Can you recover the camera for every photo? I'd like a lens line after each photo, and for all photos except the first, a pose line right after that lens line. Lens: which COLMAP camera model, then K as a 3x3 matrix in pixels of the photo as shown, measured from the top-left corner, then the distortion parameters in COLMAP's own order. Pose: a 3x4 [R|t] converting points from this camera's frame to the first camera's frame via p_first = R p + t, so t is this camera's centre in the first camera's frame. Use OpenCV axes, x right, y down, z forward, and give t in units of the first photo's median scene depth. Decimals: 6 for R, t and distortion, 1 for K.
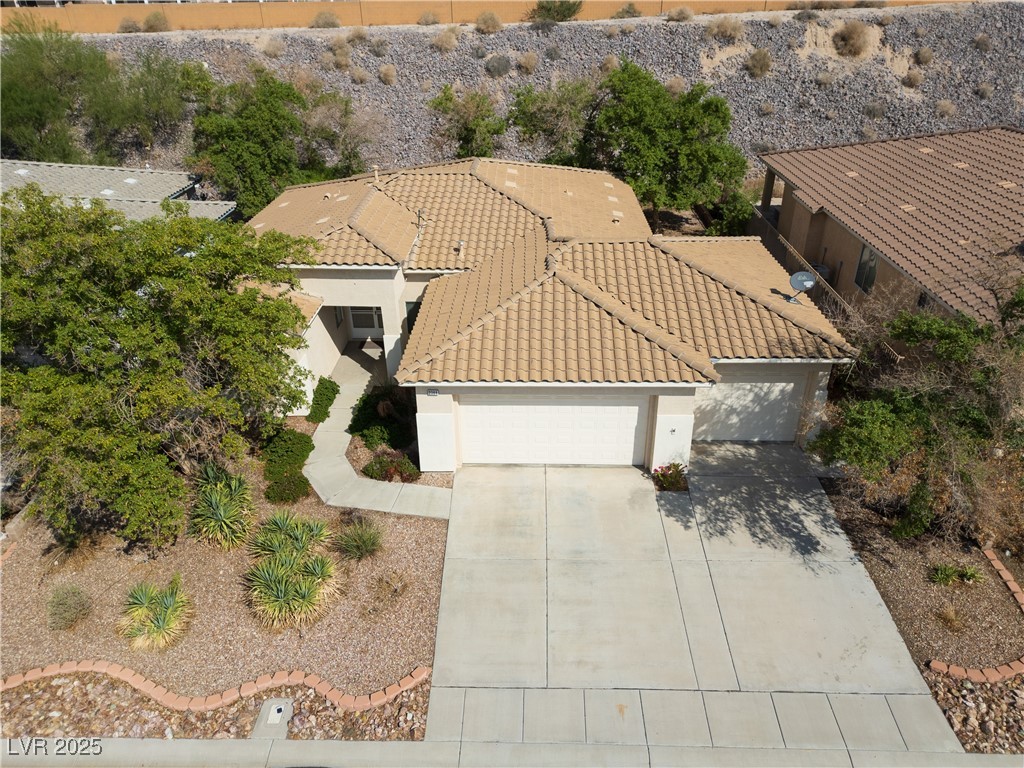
lens RADIAL K [[719.3, 0, 506.8], [0, 719.3, 382.0], [0, 0, 1]] dist [0.051448, -0.039168]
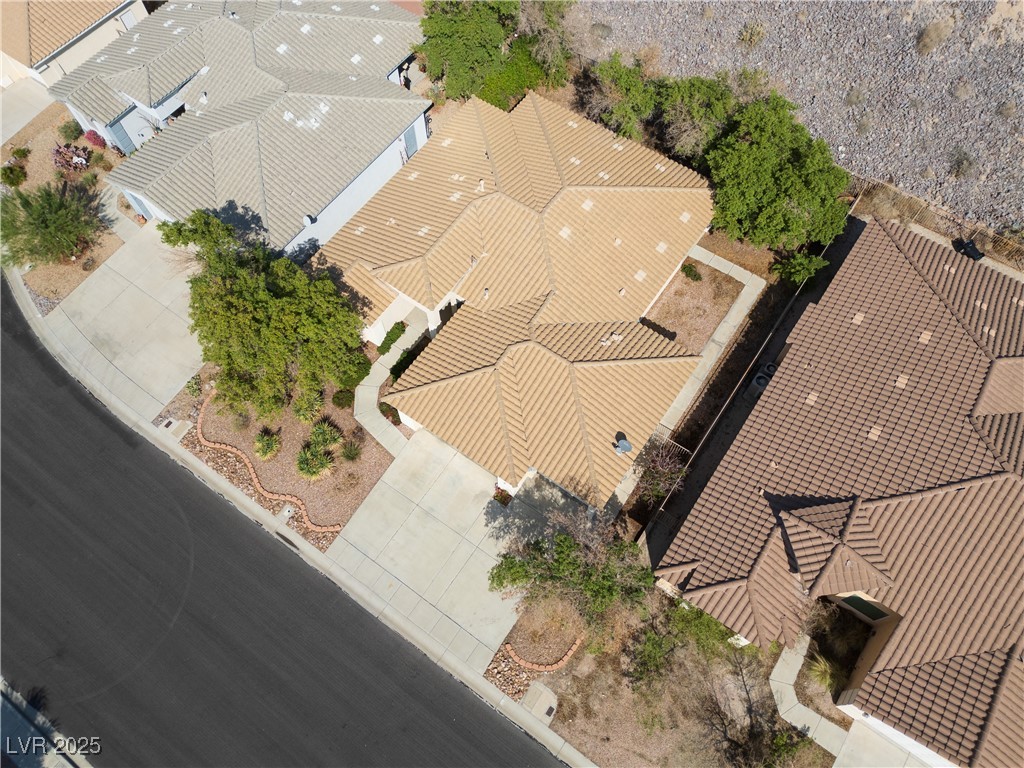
lens RADIAL K [[716.0, 0, 507.2], [0, 716.0, 383.2], [0, 0, 1]] dist [0.068981, -0.061391]
pose [[0.837992, 0.490493, -0.239135, 0.531534], [-0.265282, 0.749145, 0.606965, -1.205944], [0.476859, -0.445194, 0.757897, -0.276935]]
